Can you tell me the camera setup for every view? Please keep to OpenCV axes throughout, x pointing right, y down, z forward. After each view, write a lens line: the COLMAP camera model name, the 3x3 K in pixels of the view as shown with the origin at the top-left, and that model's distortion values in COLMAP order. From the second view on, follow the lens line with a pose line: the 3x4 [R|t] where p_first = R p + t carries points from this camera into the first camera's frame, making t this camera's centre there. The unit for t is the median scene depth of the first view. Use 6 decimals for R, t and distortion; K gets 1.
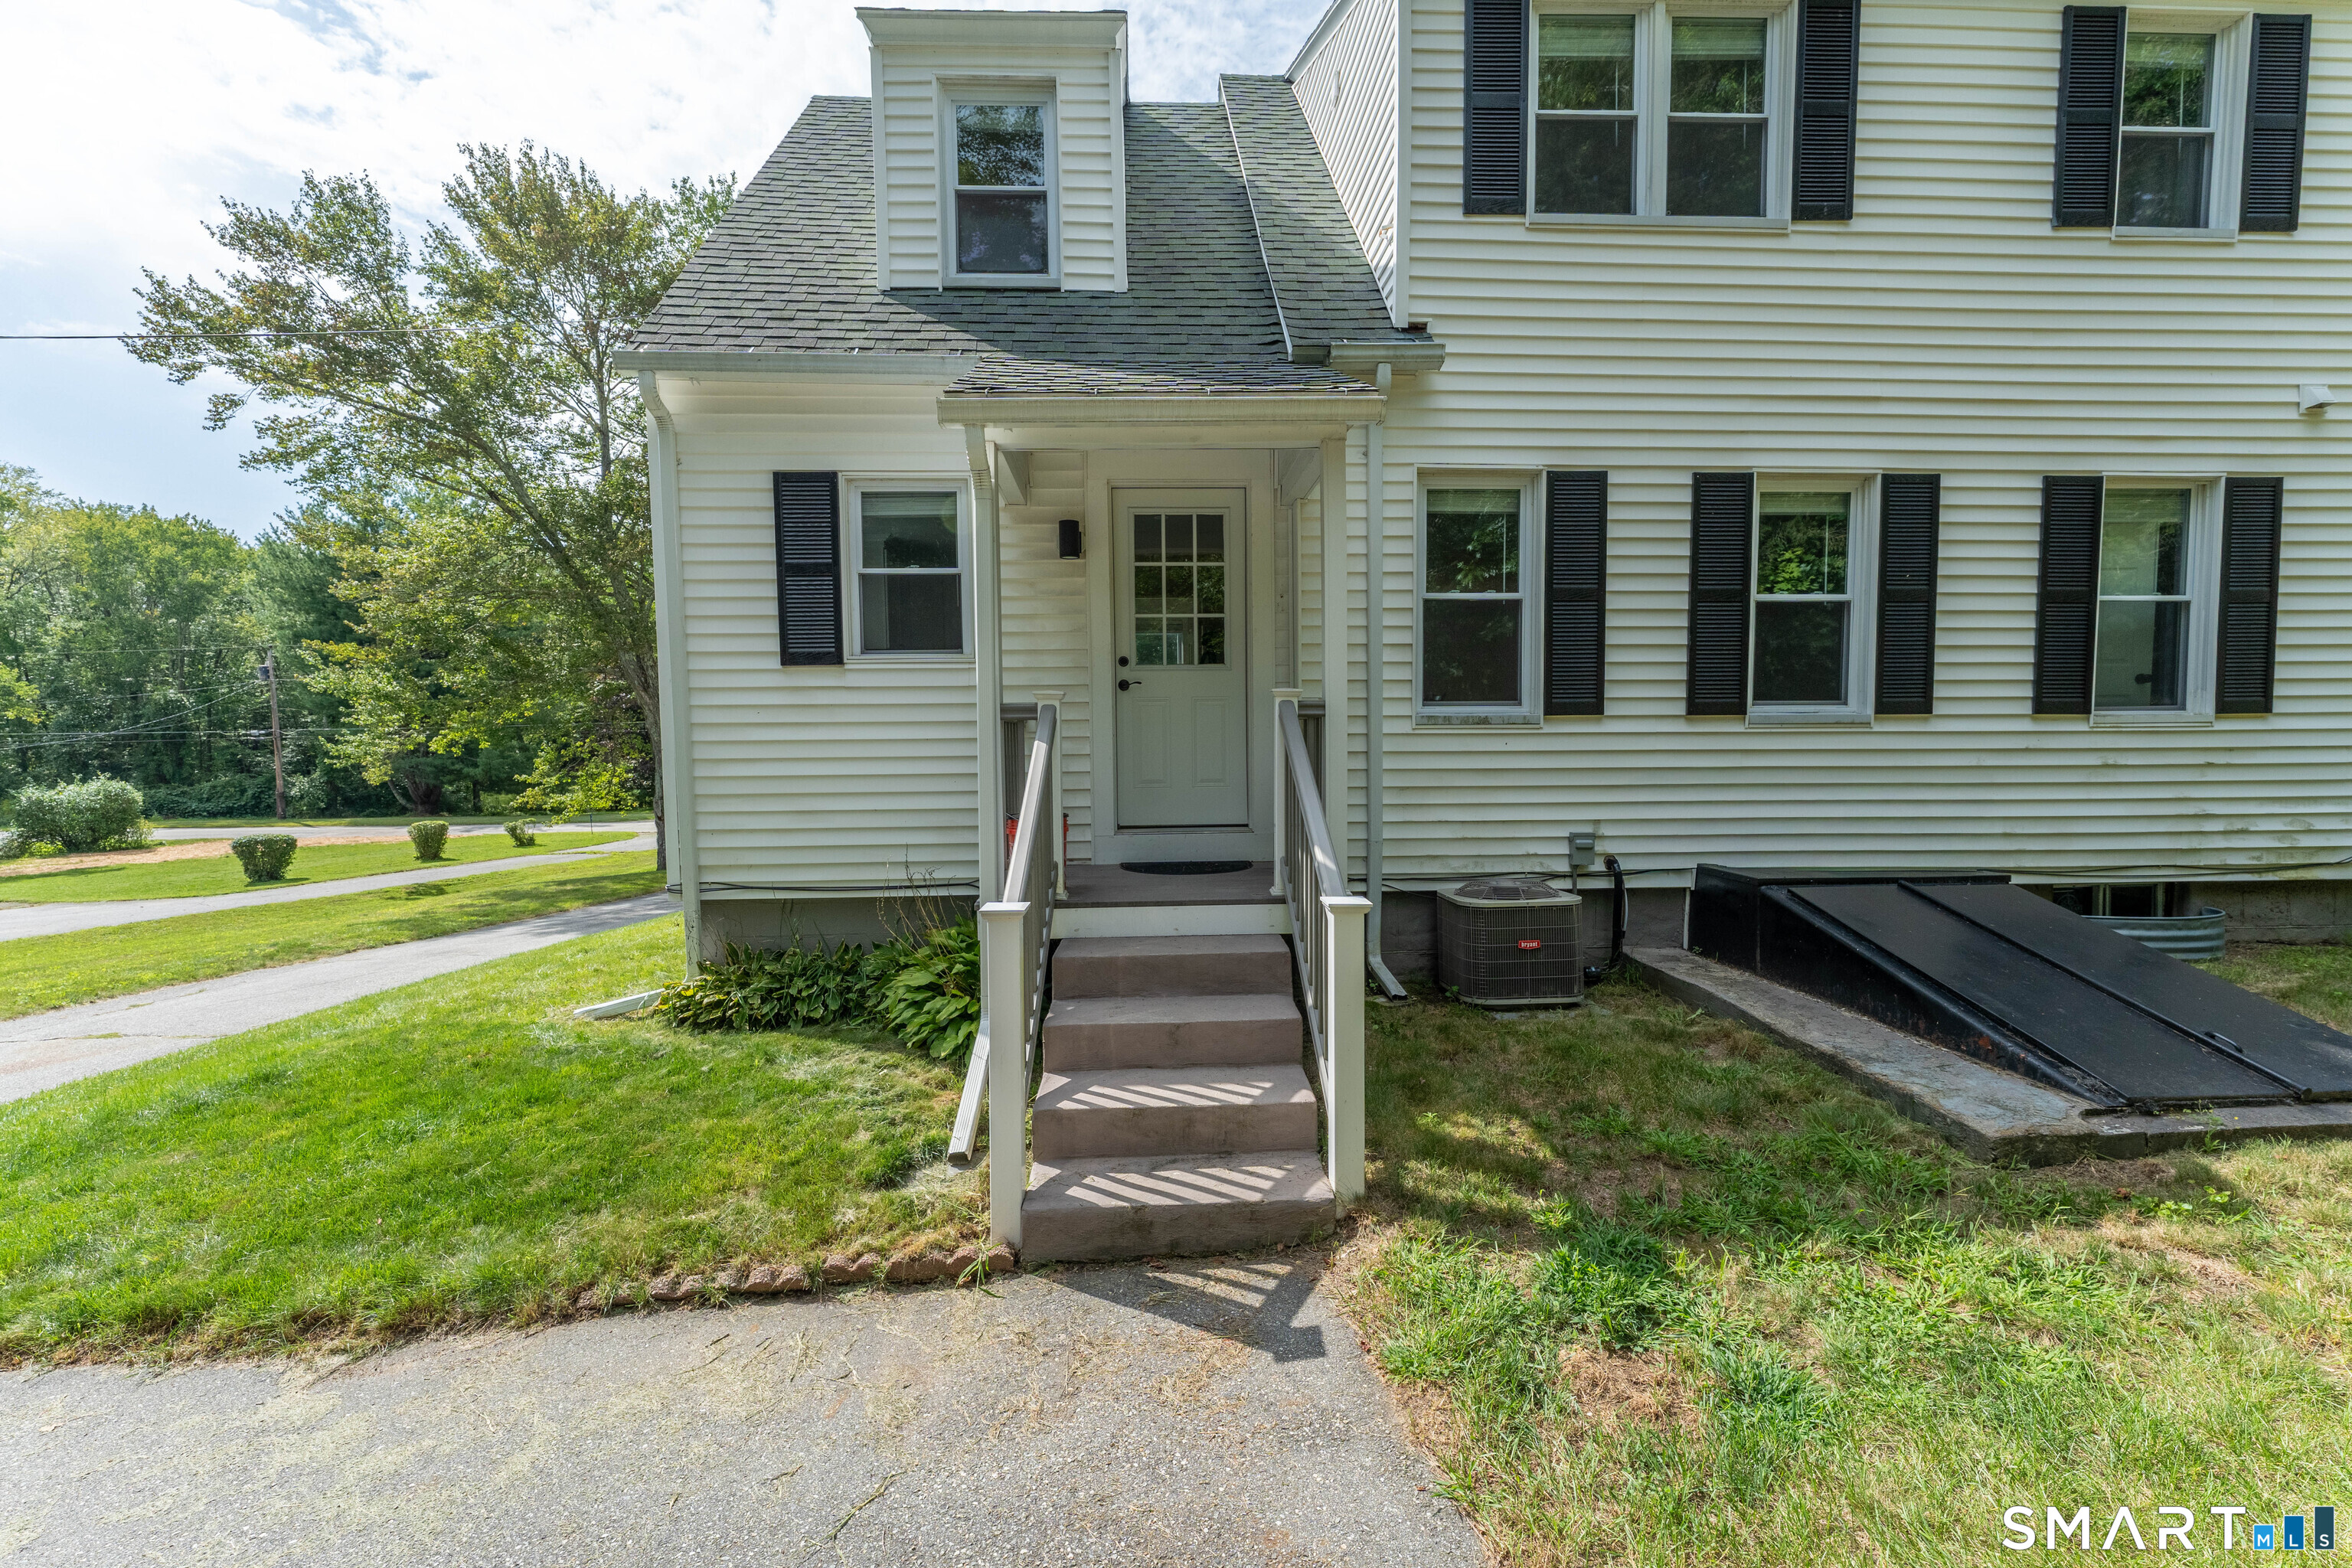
lens RADIAL K [[947.9, 0, 1176.8], [0, 947.9, 788.9], [0, 0, 1]] dist [0.003538, -0.000981]
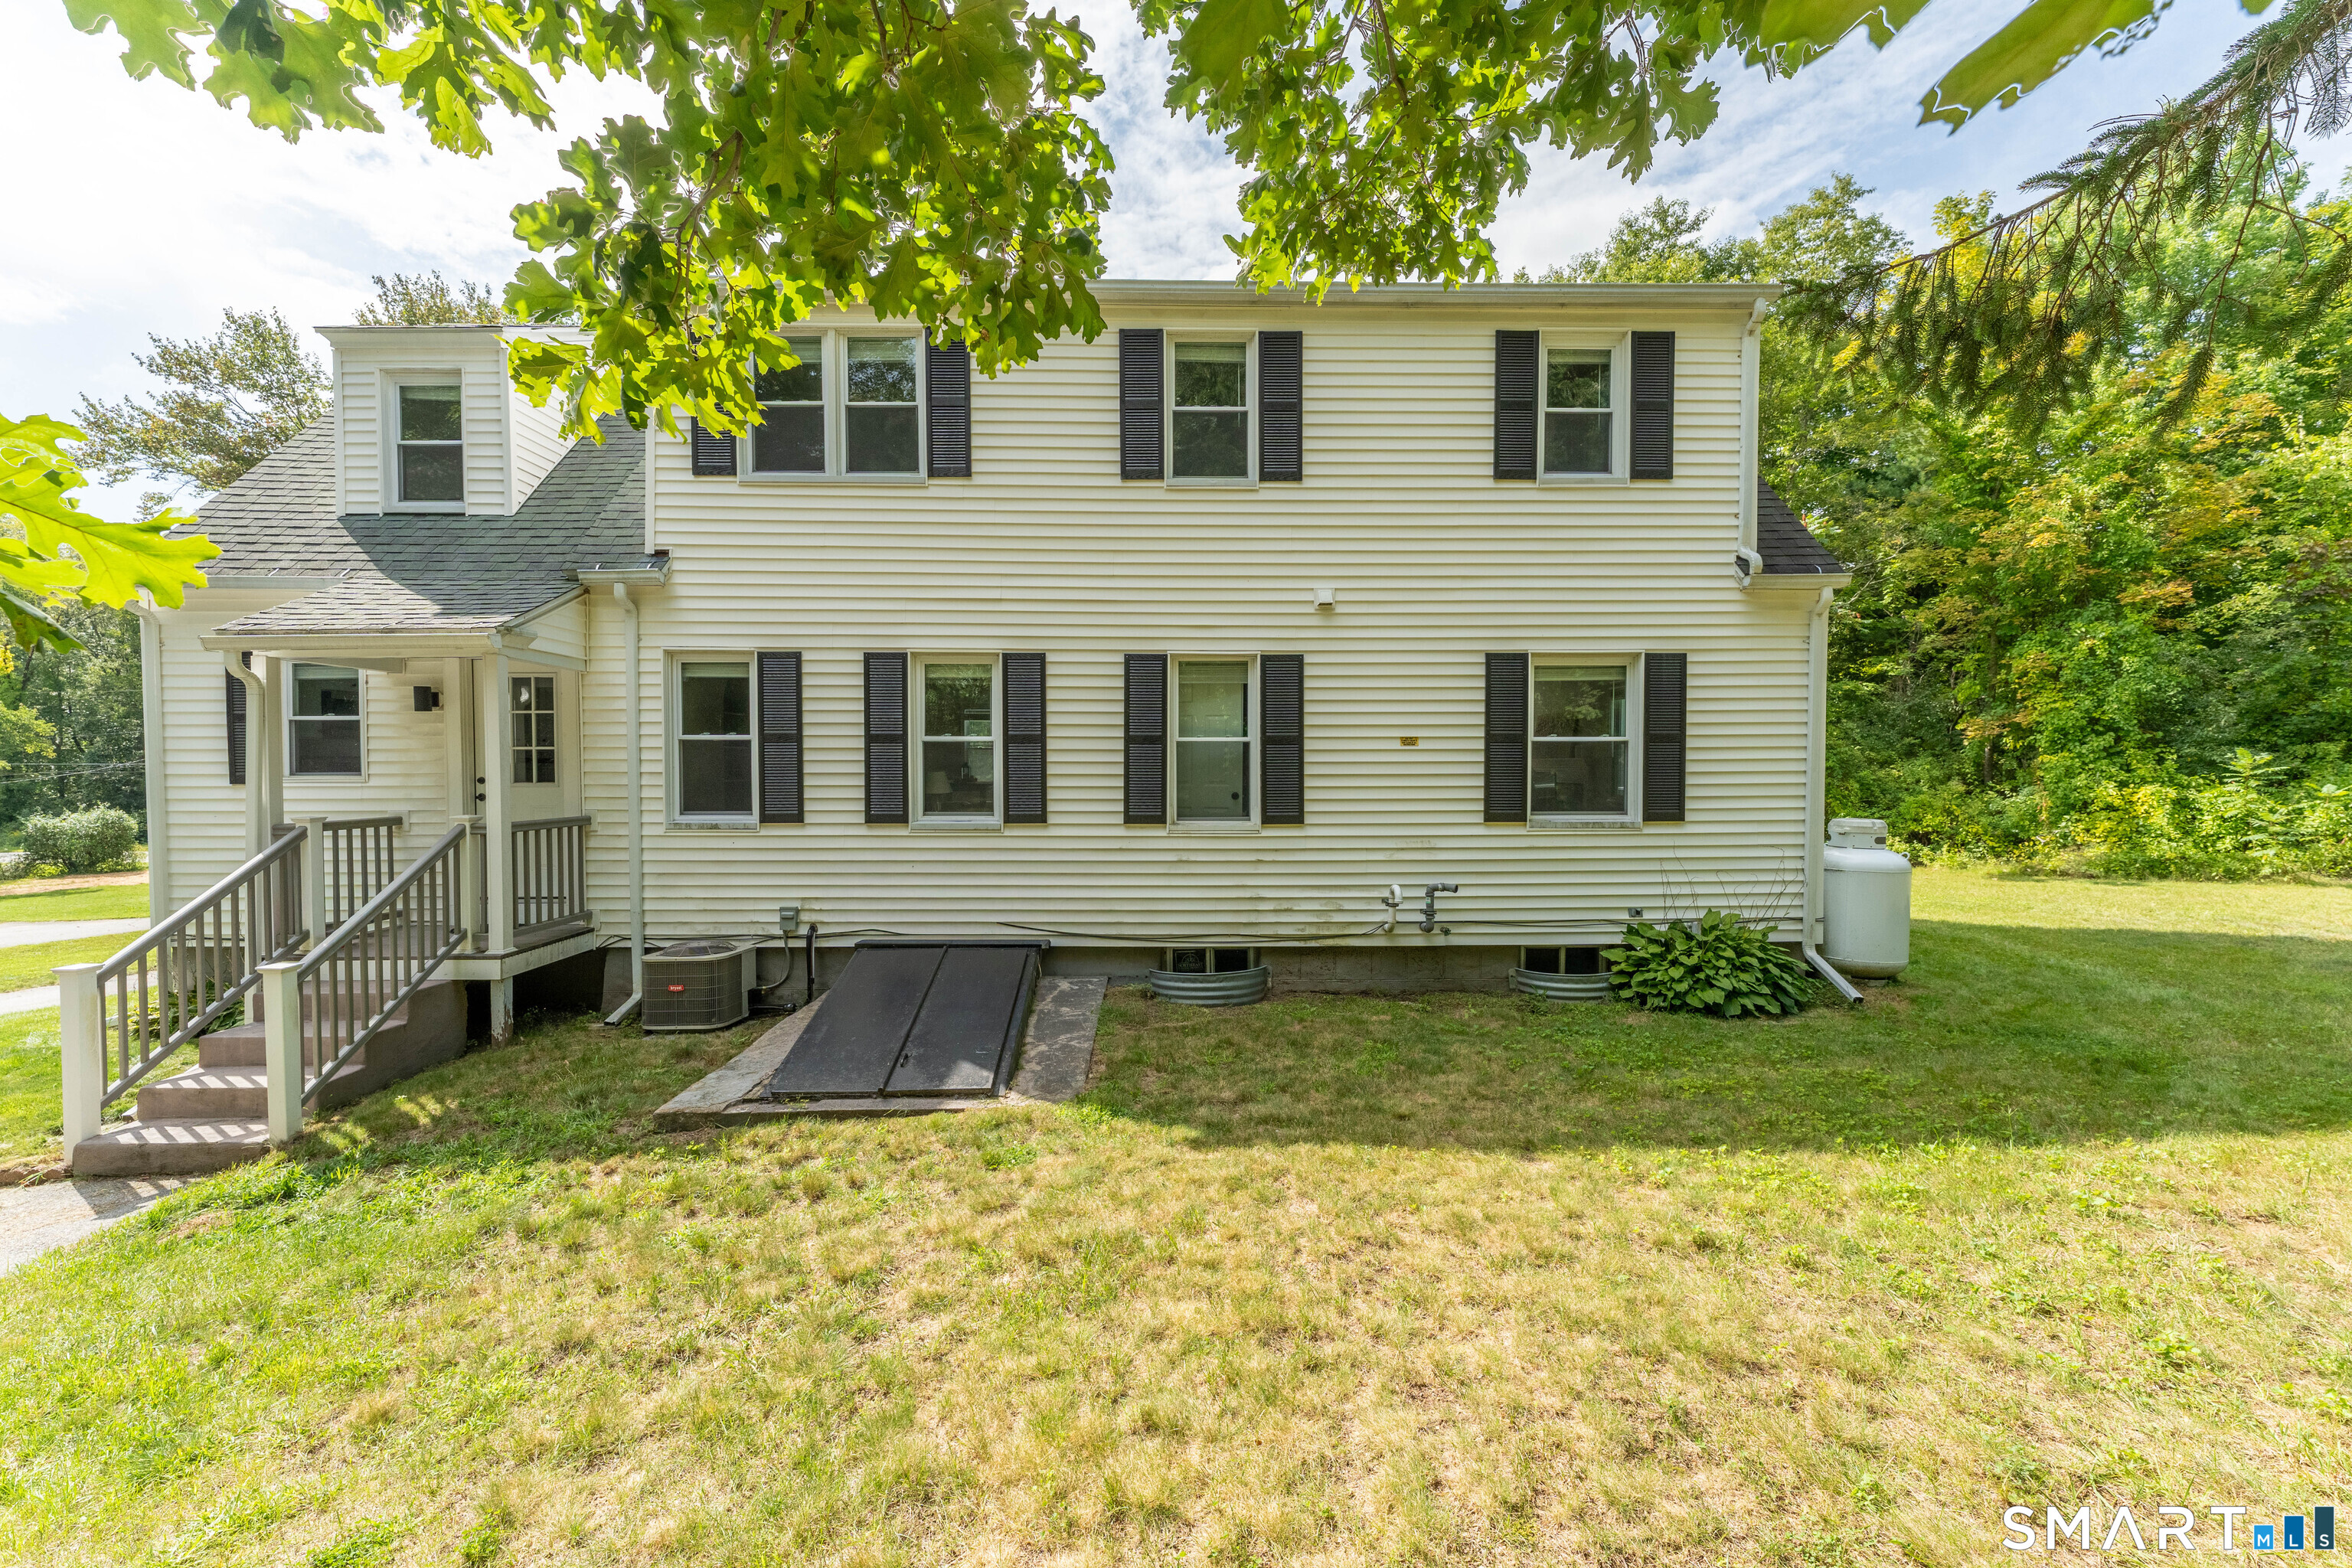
lens RADIAL K [[947.9, 0, 1217.8], [0, 947.9, 779.3], [0, 0, 1]] dist [0.003538, -0.000981]
pose [[0.999396, 0.007673, -0.033885, 1.115209], [-0.008749, 0.999459, -0.031718, -0.103682], [0.033623, 0.031996, 0.998922, -0.384469]]
